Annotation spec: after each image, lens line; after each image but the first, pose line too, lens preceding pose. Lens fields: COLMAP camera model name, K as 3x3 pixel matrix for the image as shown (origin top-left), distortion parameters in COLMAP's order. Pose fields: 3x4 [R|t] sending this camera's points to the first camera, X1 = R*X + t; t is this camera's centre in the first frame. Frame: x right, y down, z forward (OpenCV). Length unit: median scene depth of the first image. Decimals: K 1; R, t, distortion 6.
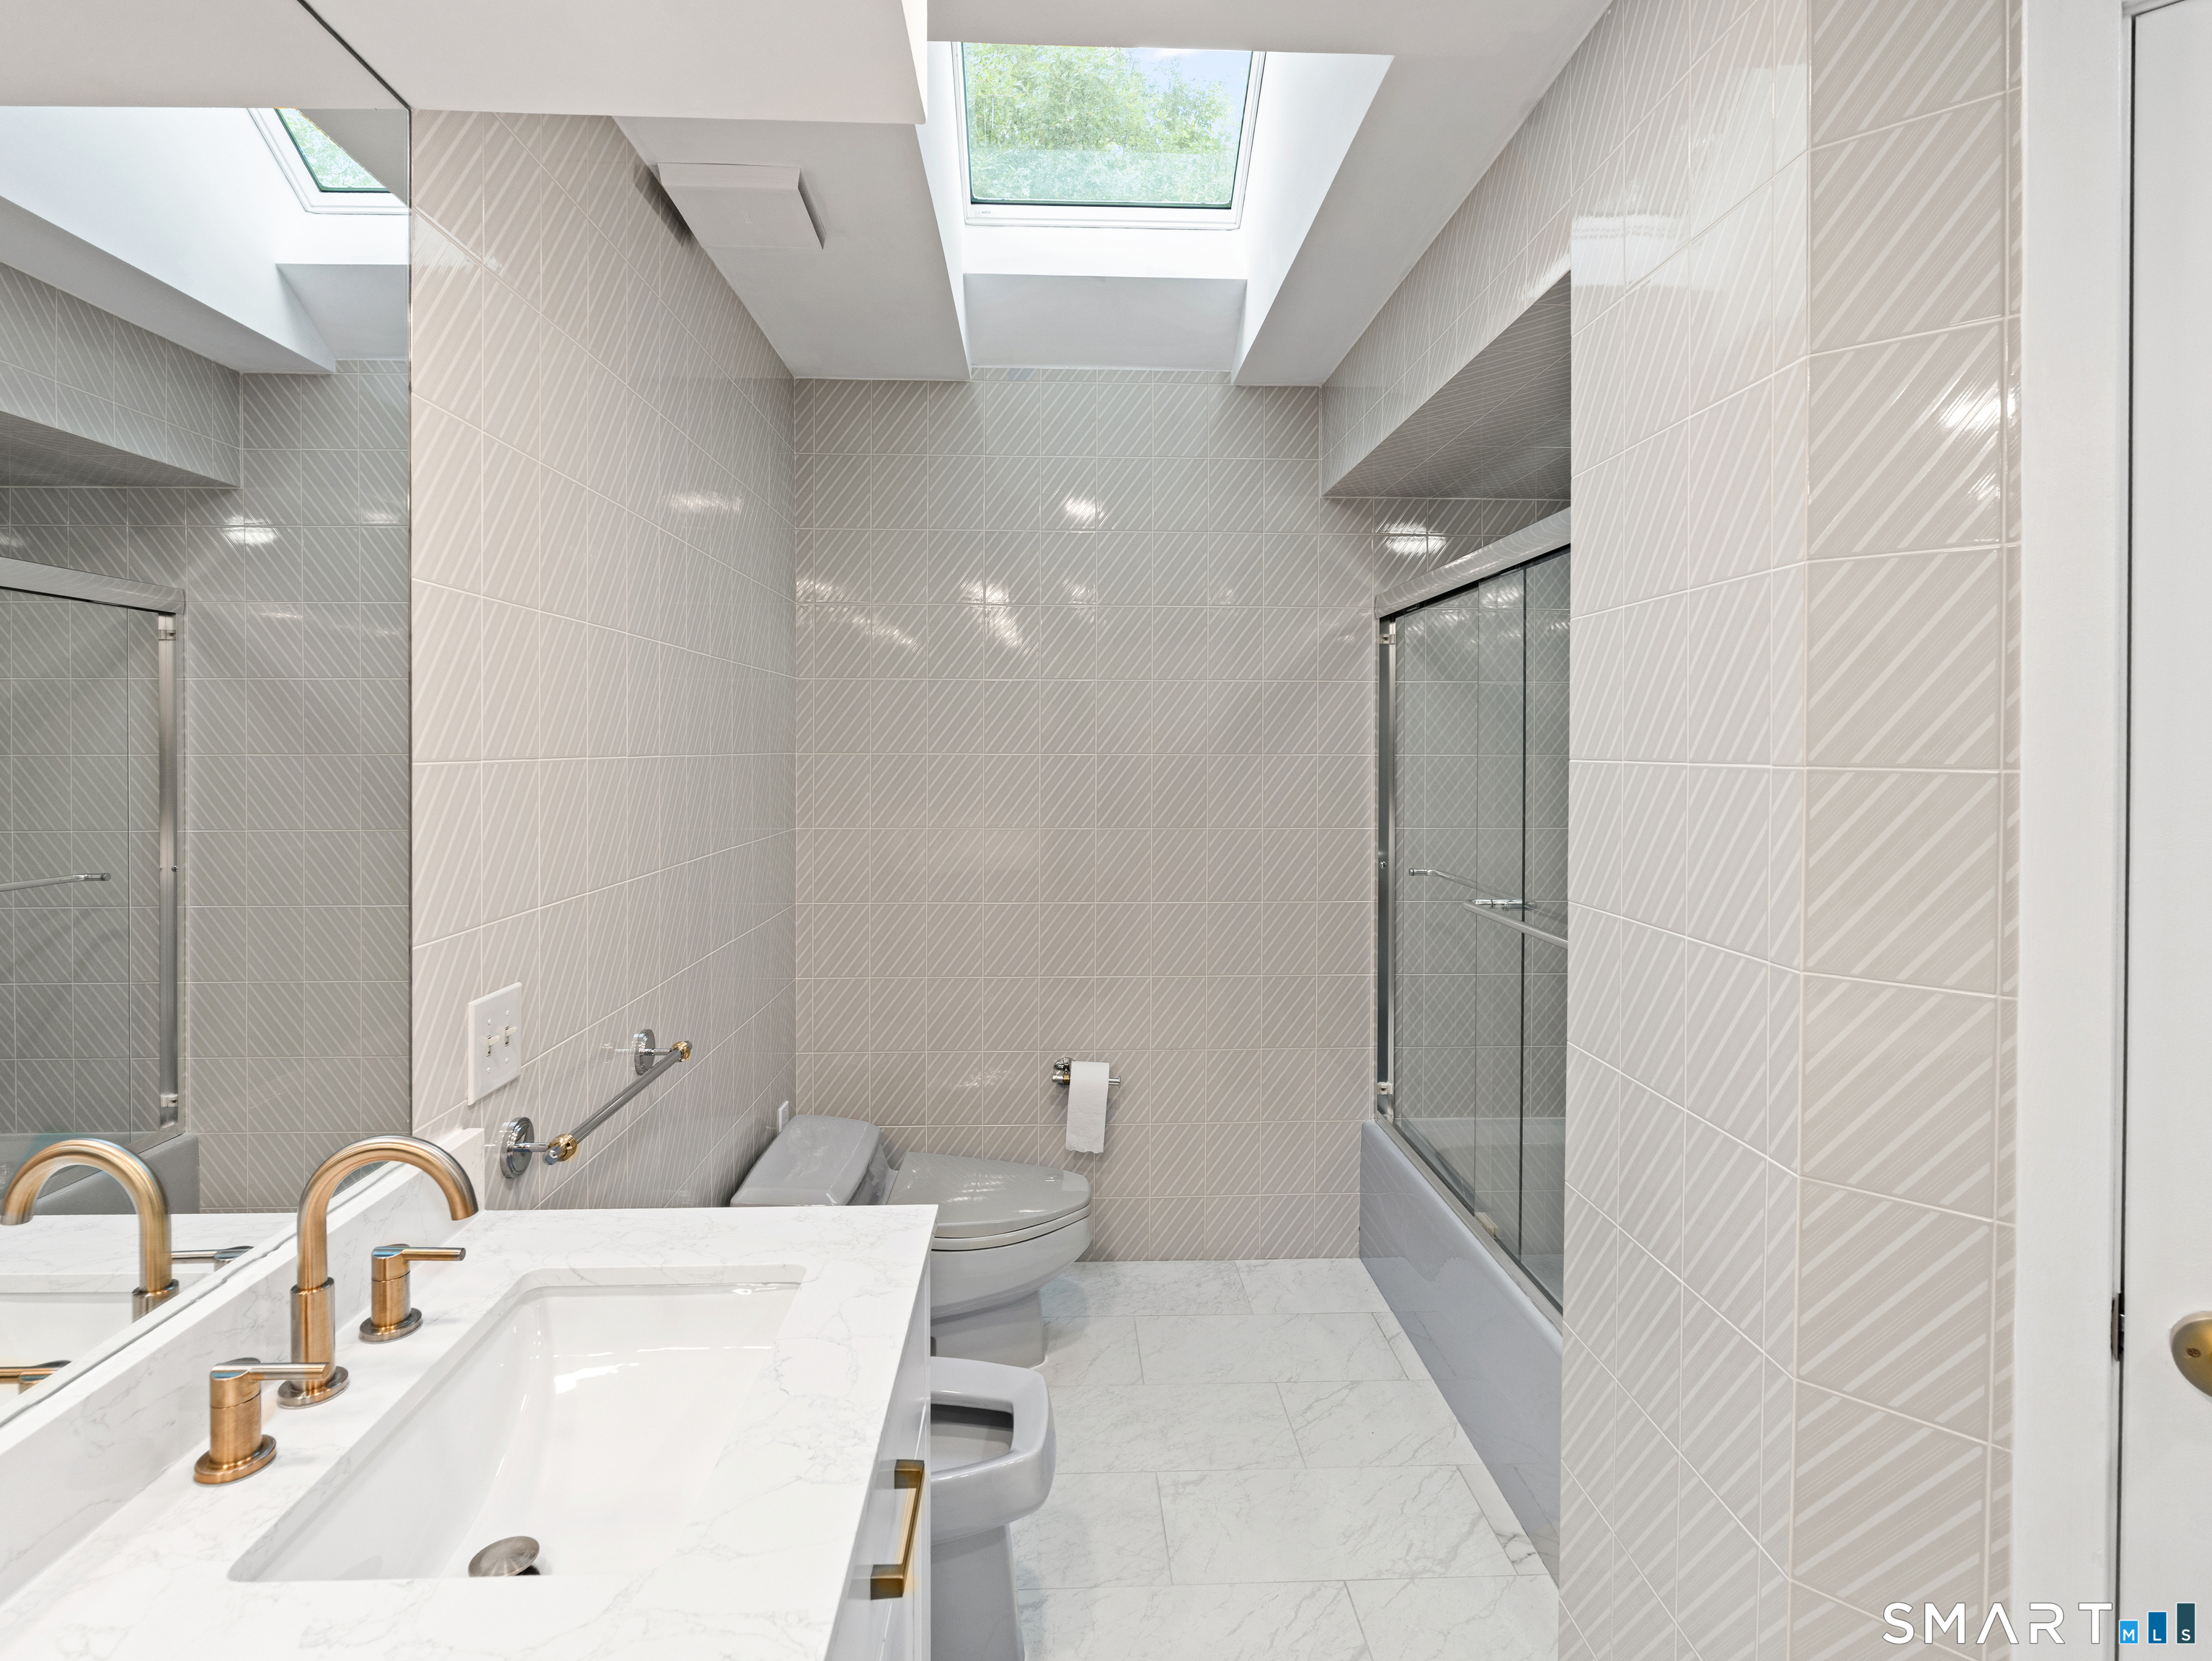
lens RADIAL K [[1116.7, 0, 1100.0], [0, 1116.7, 750.5], [0, 0, 1]] dist [-0.009549, 0.000946]
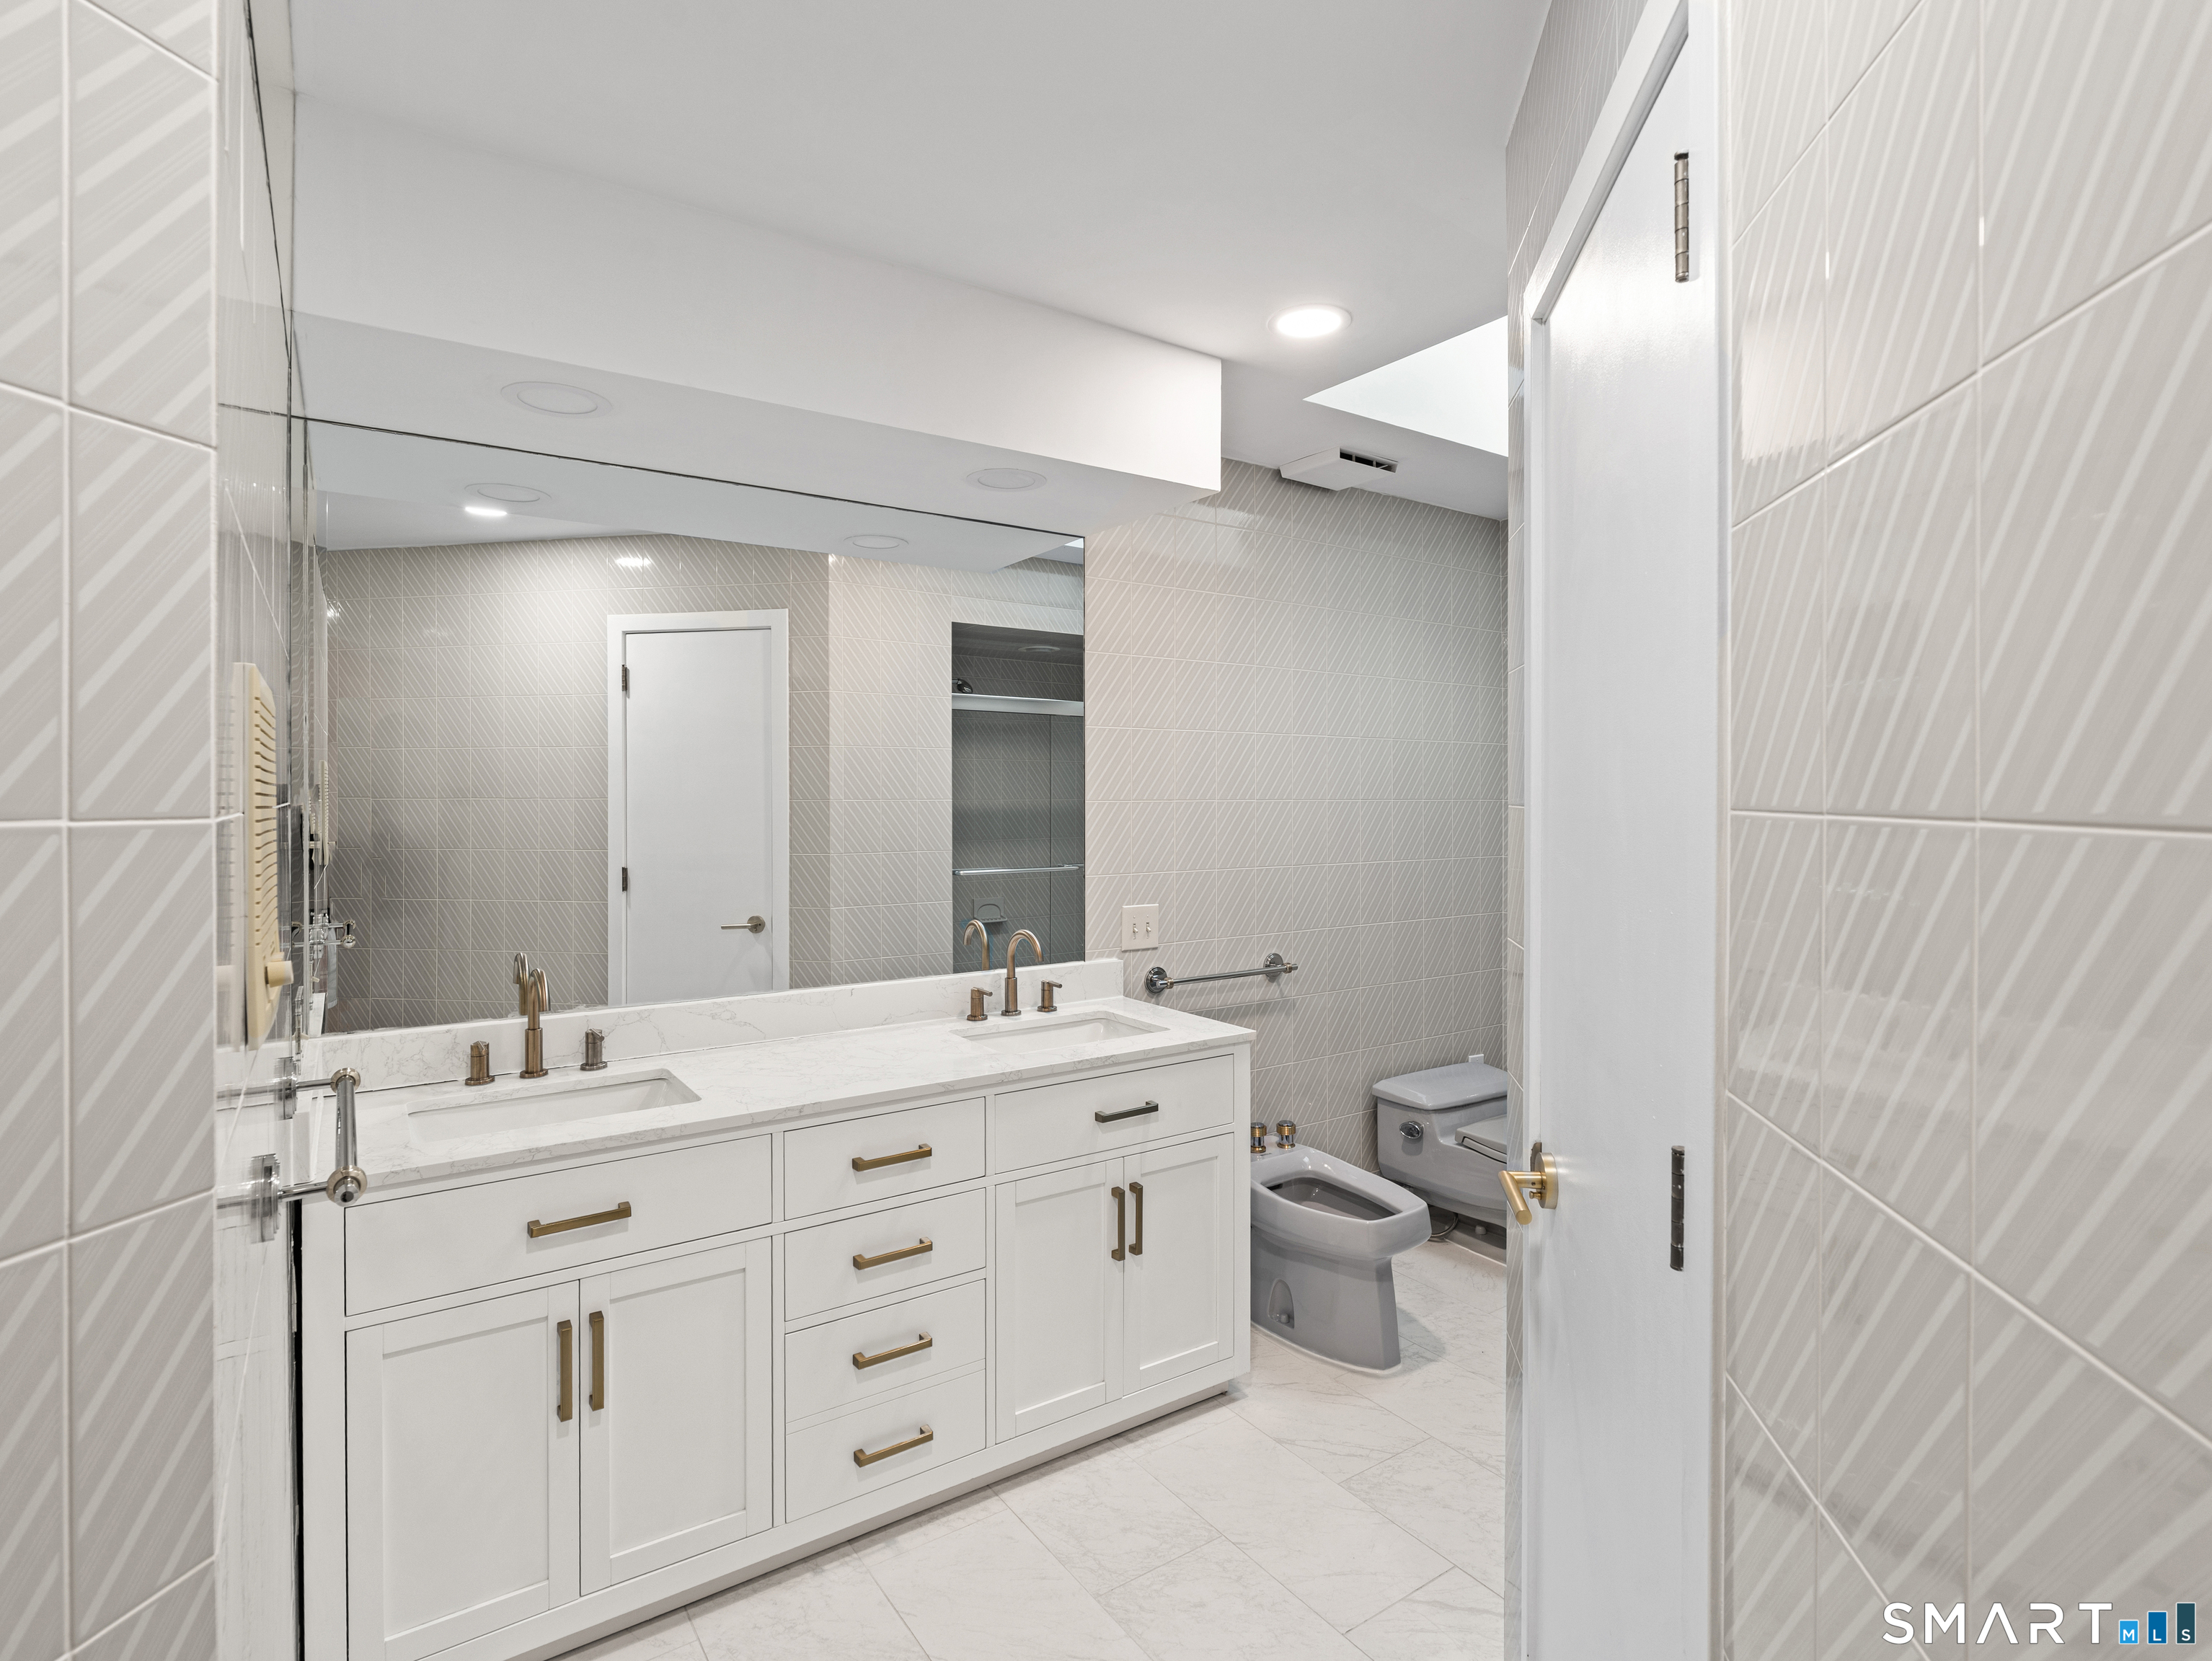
lens RADIAL K [[1116.8, 0, 1100.9], [0, 1116.8, 790.8], [0, 0, 1]] dist [-0.001948, 0.000330]
pose [[0.525633, -0.002725, -0.850707, 0.637626], [-0.000791, 0.999993, -0.003692, -0.001284], [0.850711, 0.002613, 0.525627, -0.117332]]
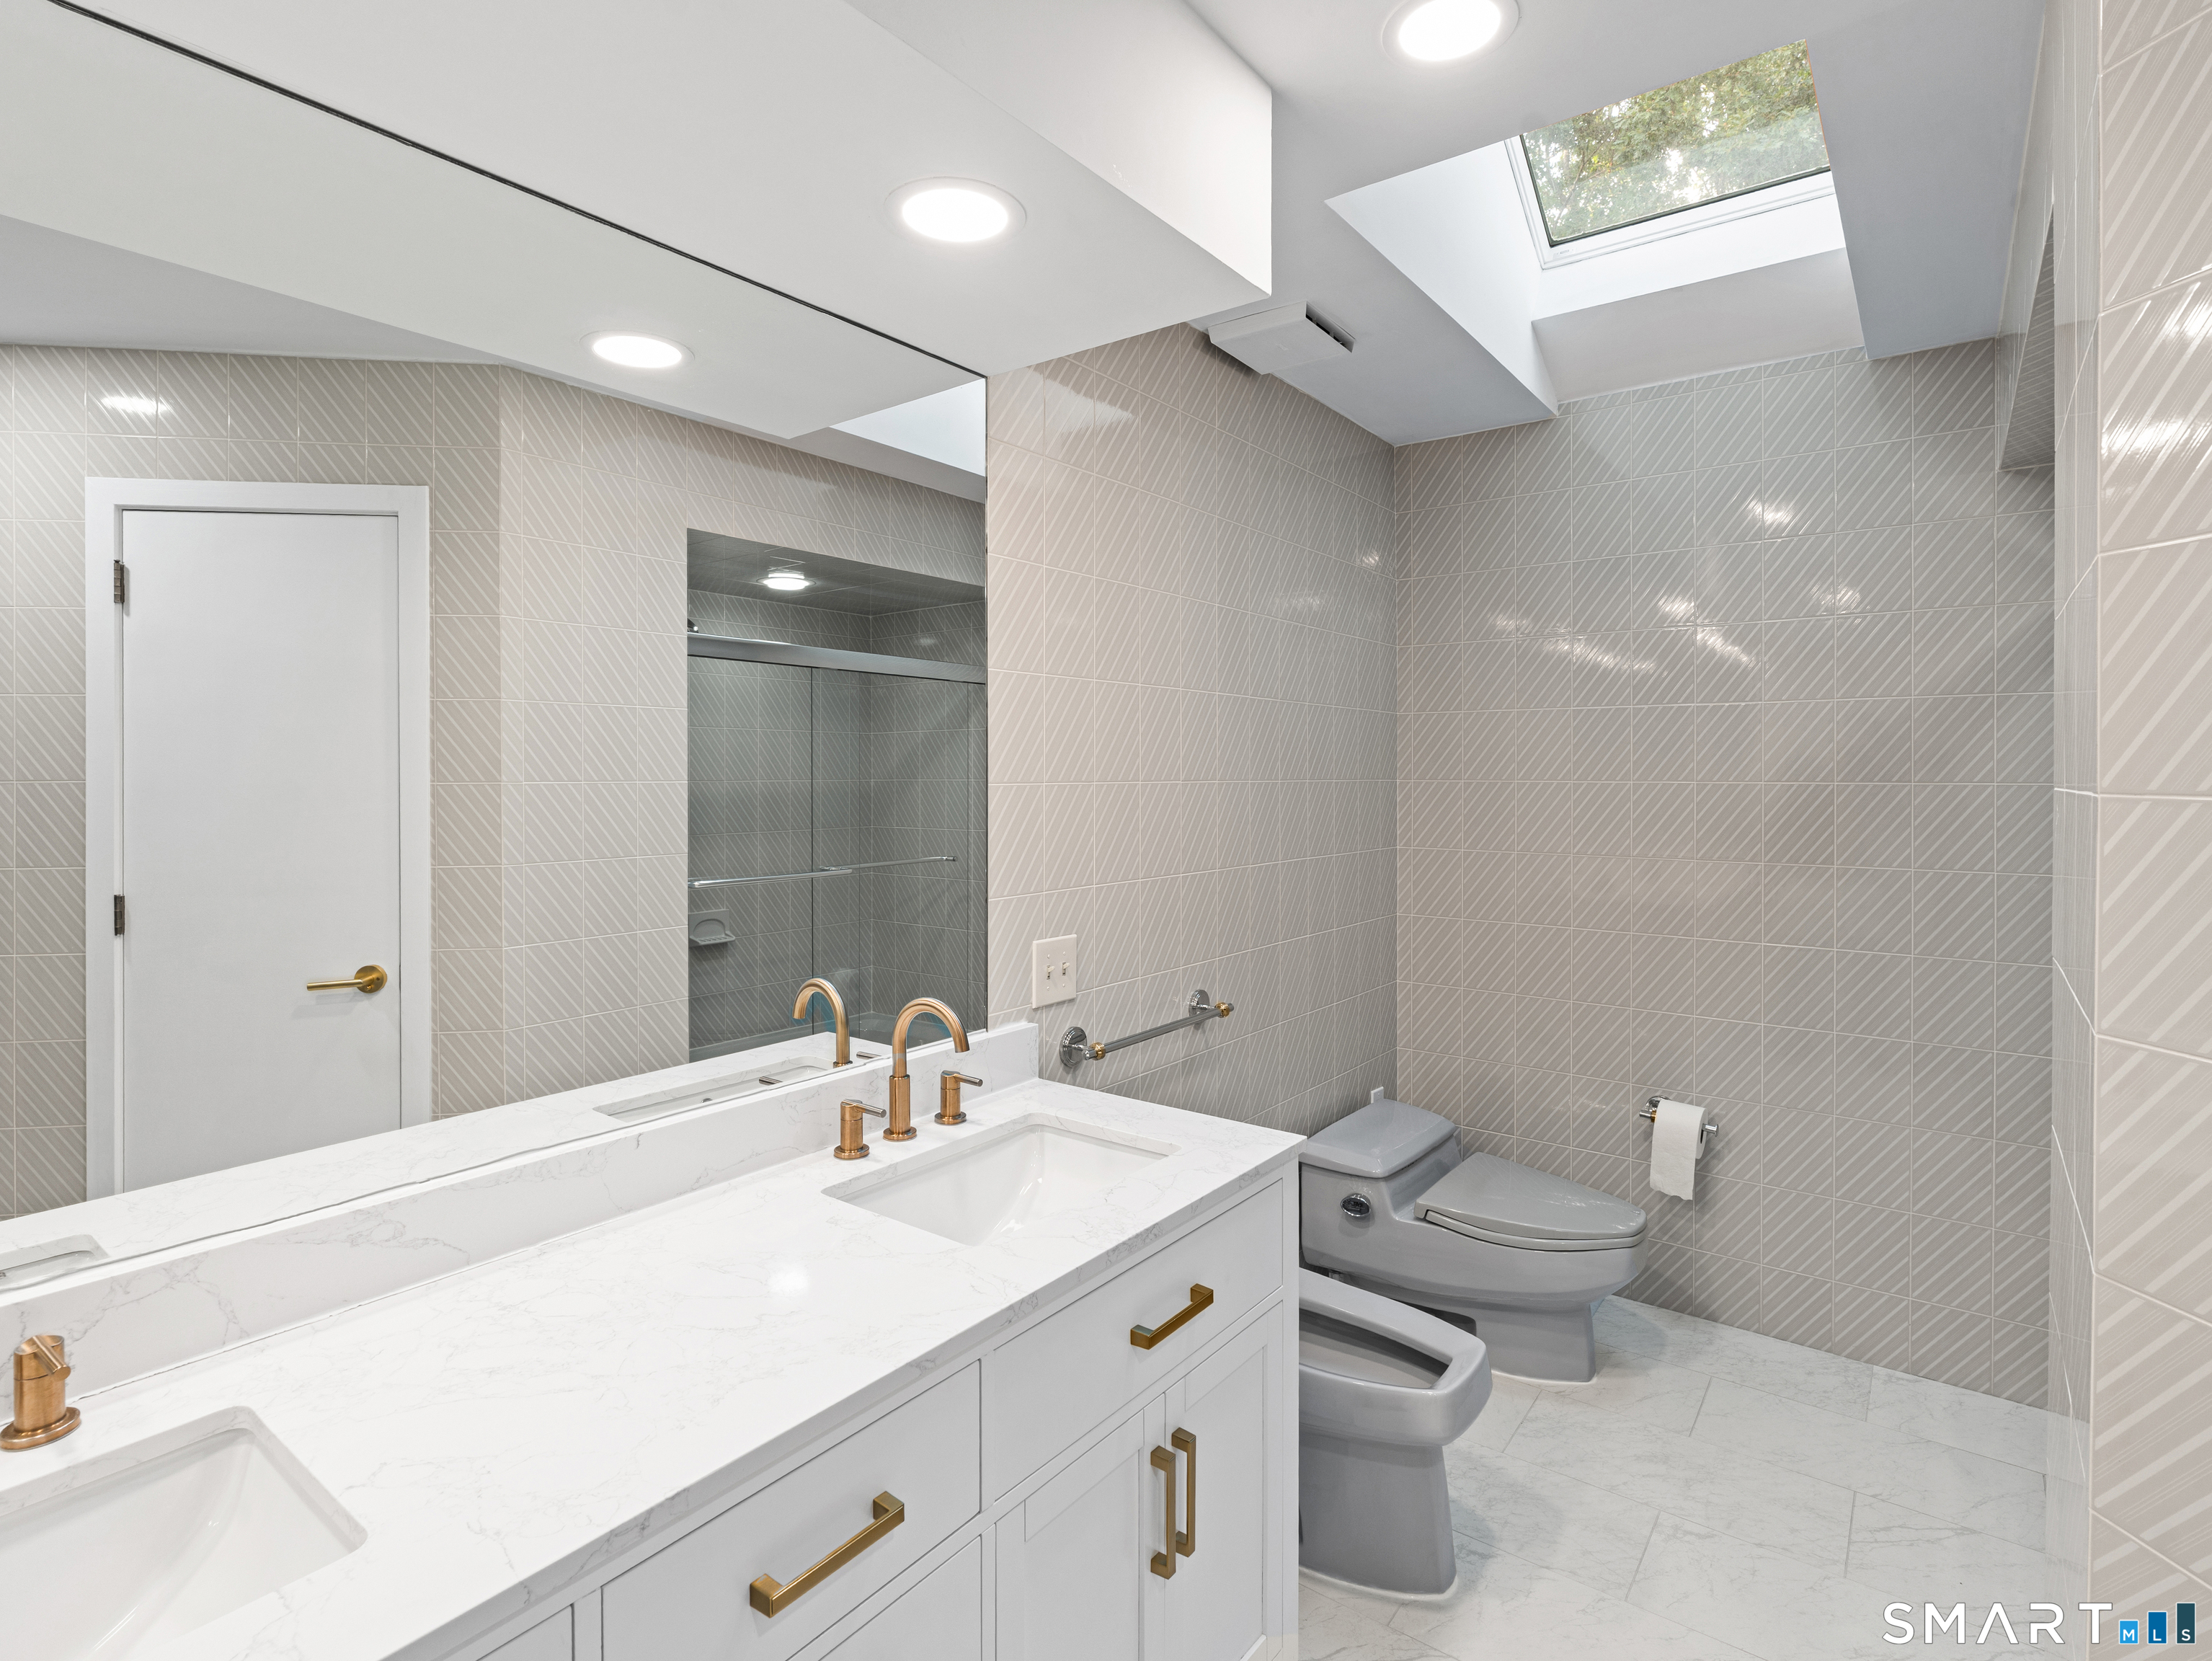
lens RADIAL K [[1124.7, 0, 1104.1], [0, 1124.7, 774.8], [0, 0, 1]] dist [-0.006769, -0.000083]
pose [[0.767285, 0.000099, -0.641306, 0.231192], [-0.001828, 0.999996, -0.002032, -0.000028], [0.641303, 0.002731, 0.767283, -0.058767]]
